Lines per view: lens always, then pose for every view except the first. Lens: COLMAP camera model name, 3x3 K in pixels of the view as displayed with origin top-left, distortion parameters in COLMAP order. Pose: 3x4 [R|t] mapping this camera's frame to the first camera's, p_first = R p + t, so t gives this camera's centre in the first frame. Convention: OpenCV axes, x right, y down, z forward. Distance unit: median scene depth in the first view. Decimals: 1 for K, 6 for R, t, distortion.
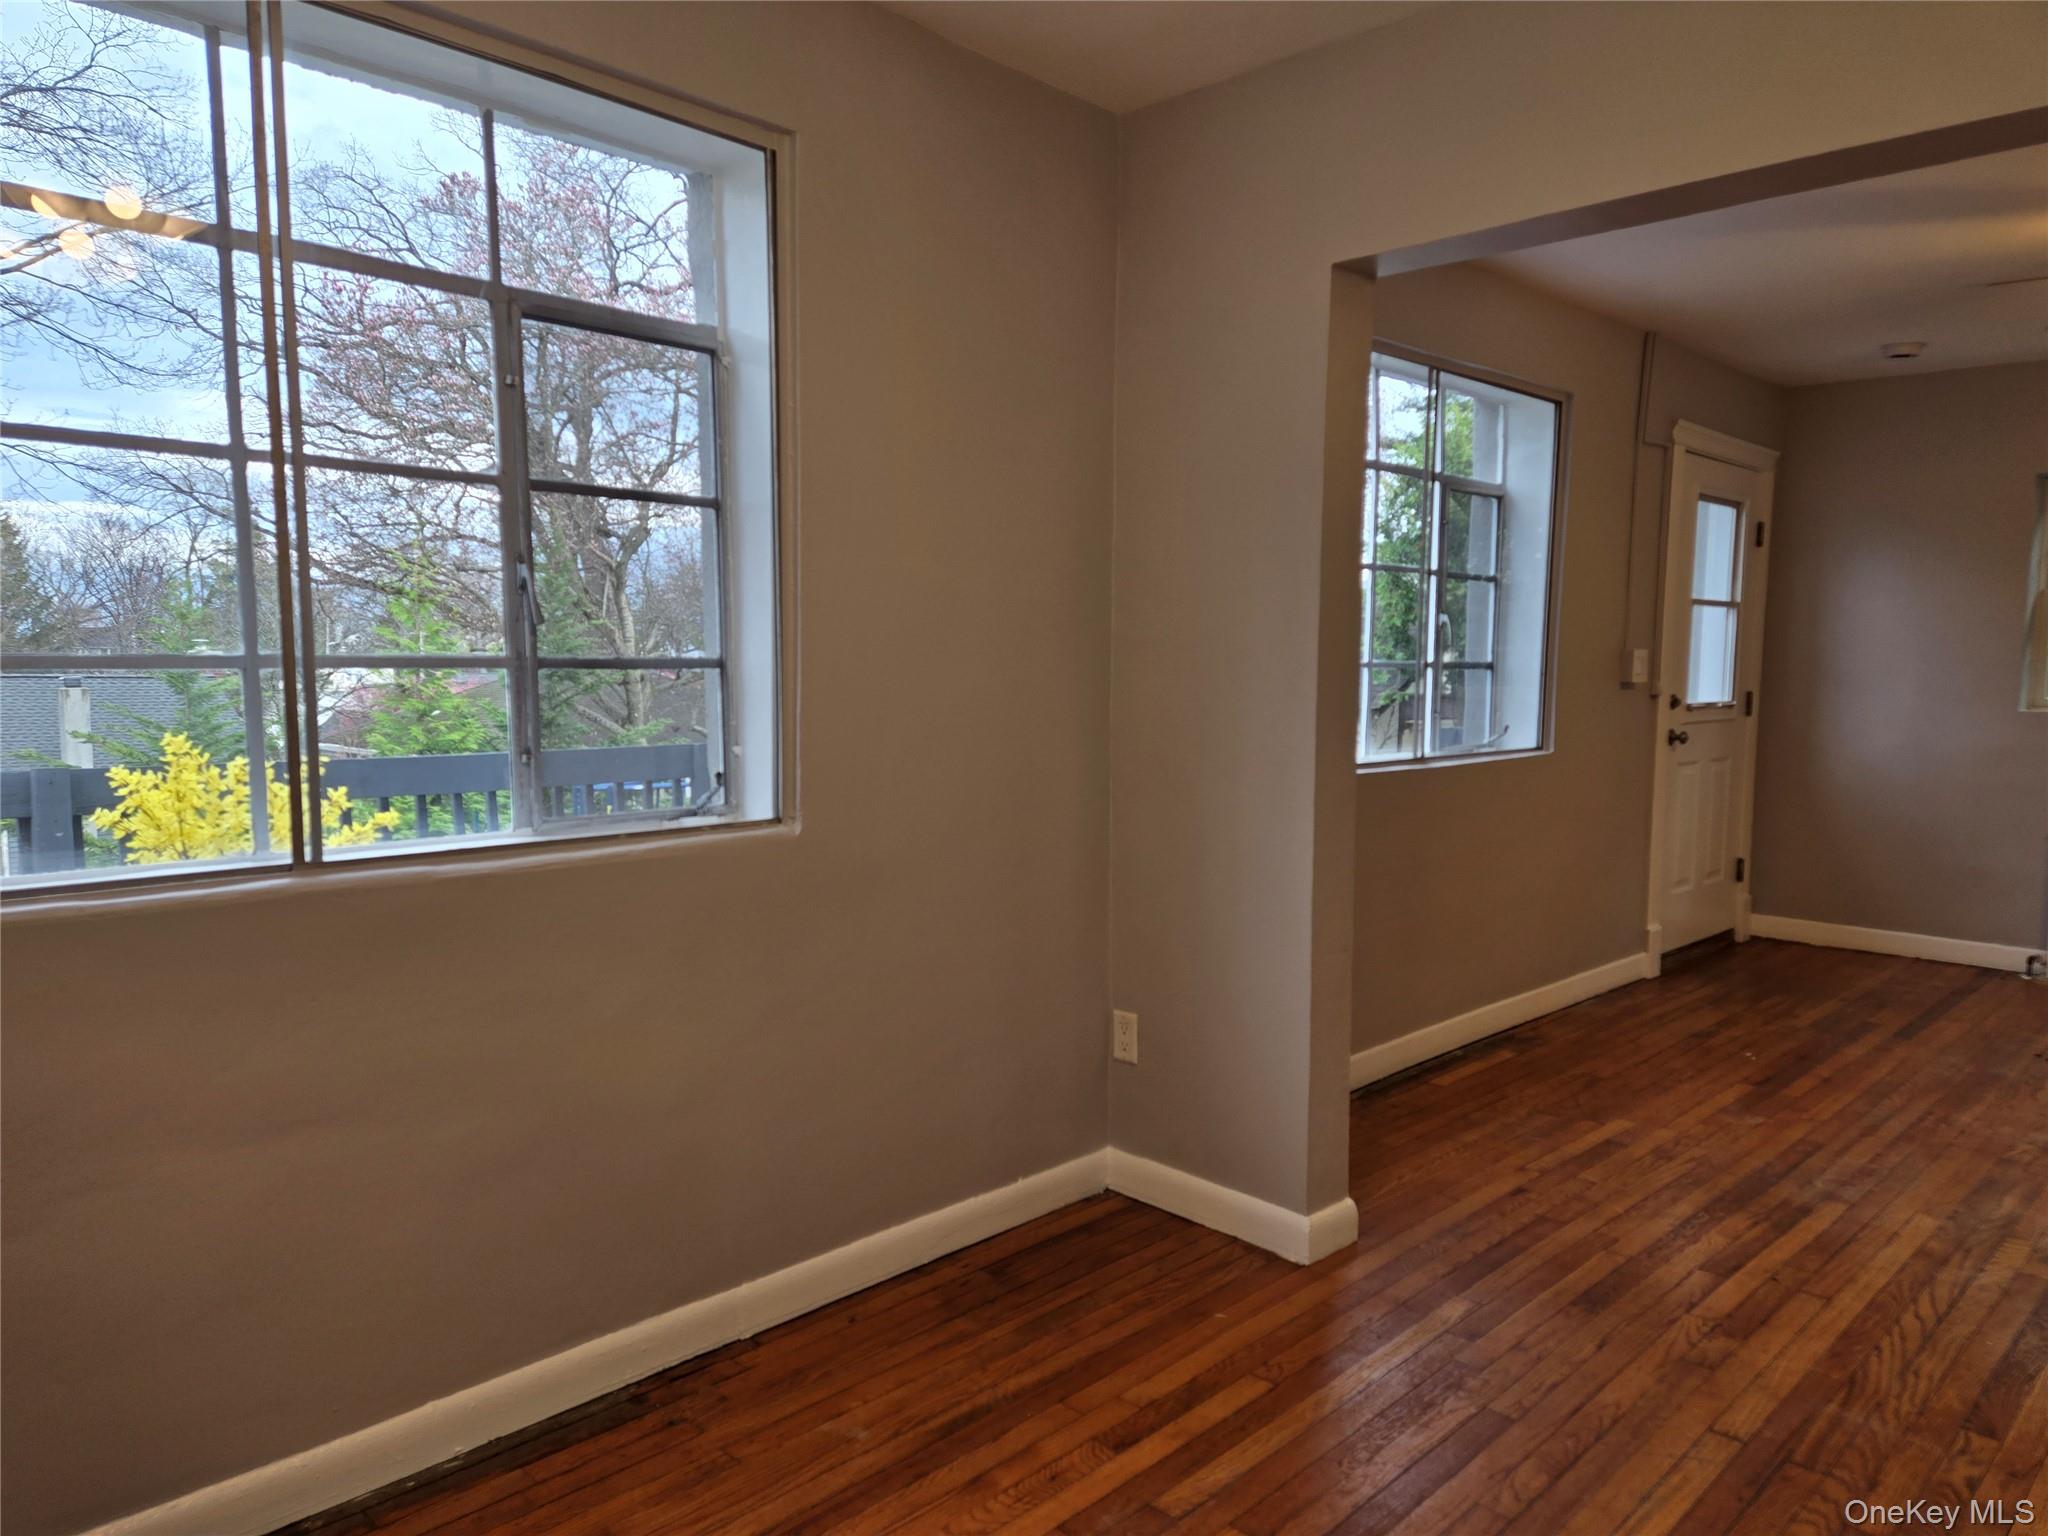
lens RADIAL K [[1393.7, 0, 1017.5], [0, 1393.7, 777.1], [0, 0, 1]] dist [0.050074, -0.032567]
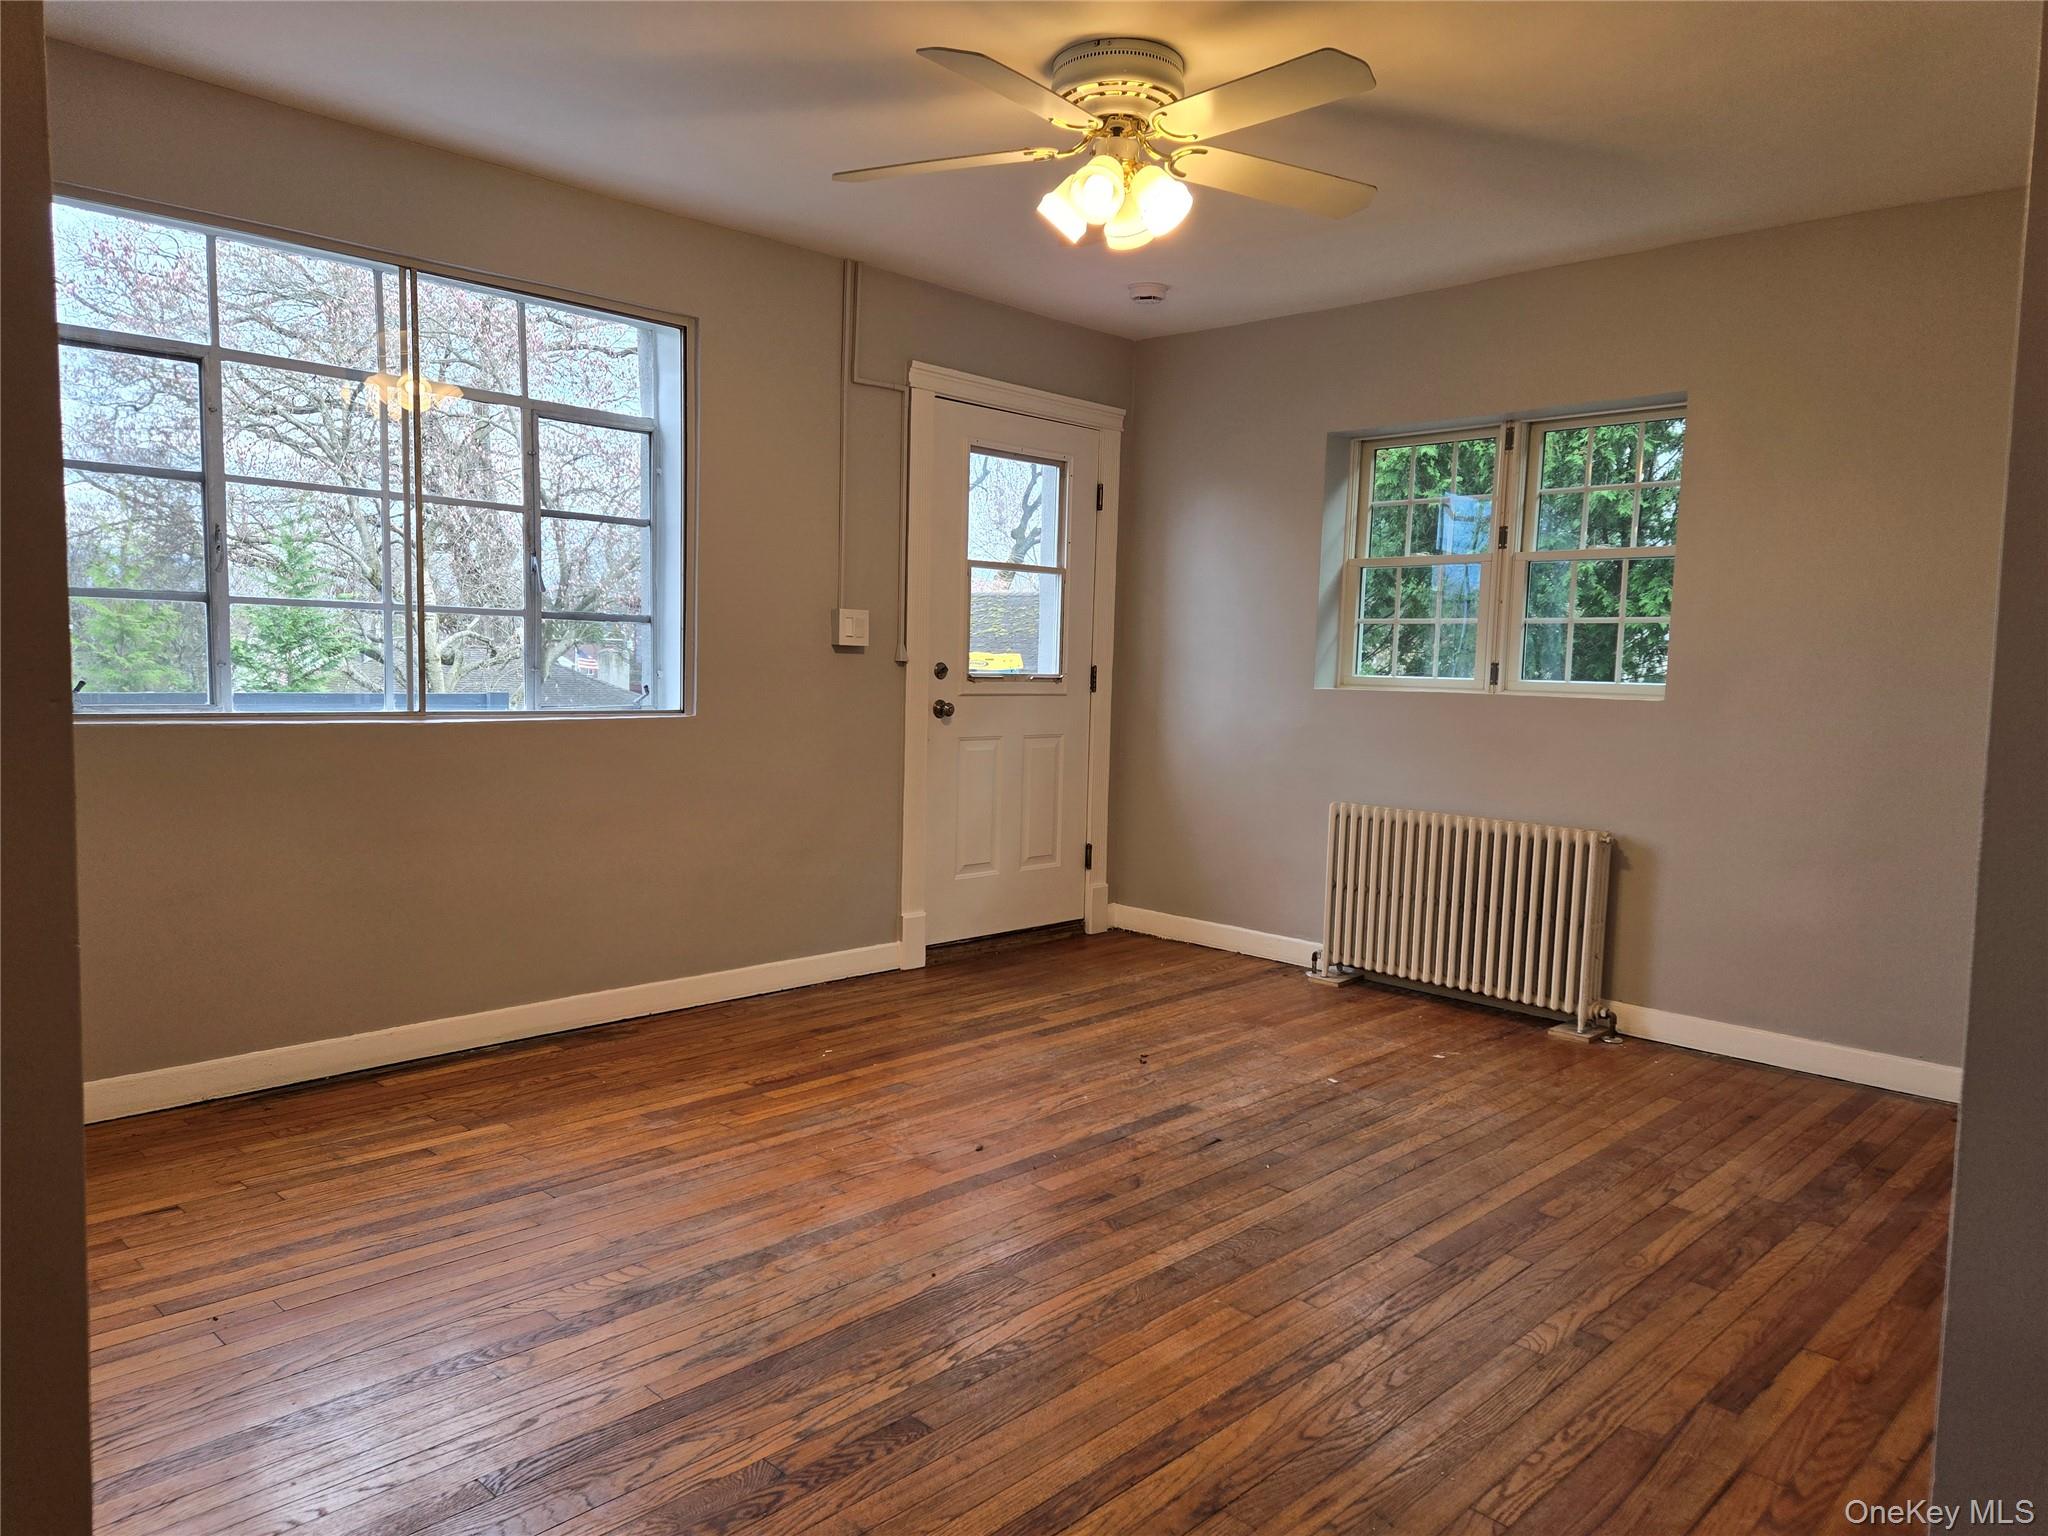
lens RADIAL K [[1393.7, 0, 1032.7], [0, 1393.7, 766.7], [0, 0, 1]] dist [0.050074, -0.032567]
pose [[0.999746, 0.016847, 0.014947, 0.646910], [-0.016728, 0.999828, -0.008029, 0.020030], [-0.015080, 0.007777, 0.999856, 0.105664]]
